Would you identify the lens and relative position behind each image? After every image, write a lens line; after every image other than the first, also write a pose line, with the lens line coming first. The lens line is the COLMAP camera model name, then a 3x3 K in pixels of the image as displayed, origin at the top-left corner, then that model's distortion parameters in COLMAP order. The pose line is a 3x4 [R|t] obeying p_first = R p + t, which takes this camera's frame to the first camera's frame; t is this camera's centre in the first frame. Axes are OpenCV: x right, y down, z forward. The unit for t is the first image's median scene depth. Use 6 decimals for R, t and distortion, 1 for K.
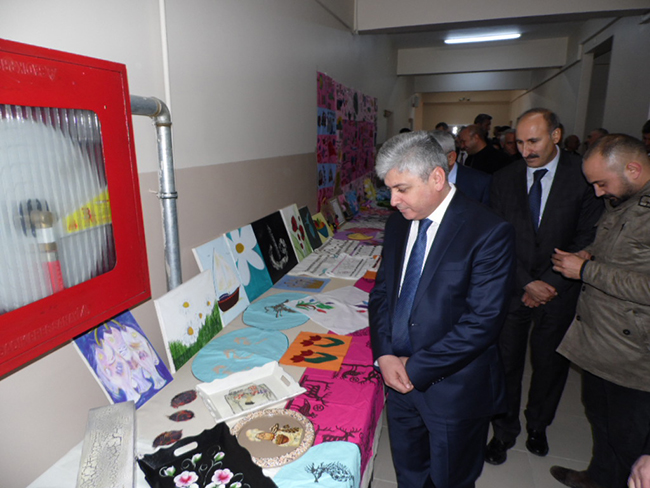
lens RADIAL K [[425.2, 0, 324.7], [0, 425.2, 243.8], [0, 0, 1]] dist [0.001305, -0.002257]
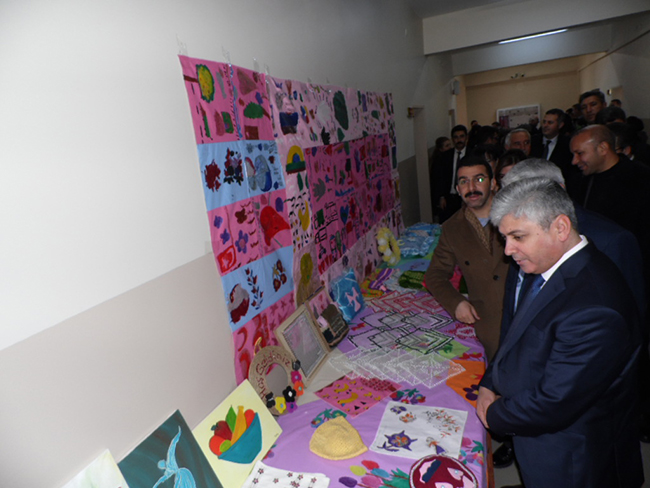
lens RADIAL K [[425.2, 0, 325.1], [0, 425.2, 243.0], [0, 0, 1]] dist [0.001305, -0.002257]
pose [[0.988356, -0.092283, -0.120978, 0.101640], [0.092447, 0.995708, -0.004268, -0.154164], [0.120853, -0.006966, 0.992646, 0.436571]]
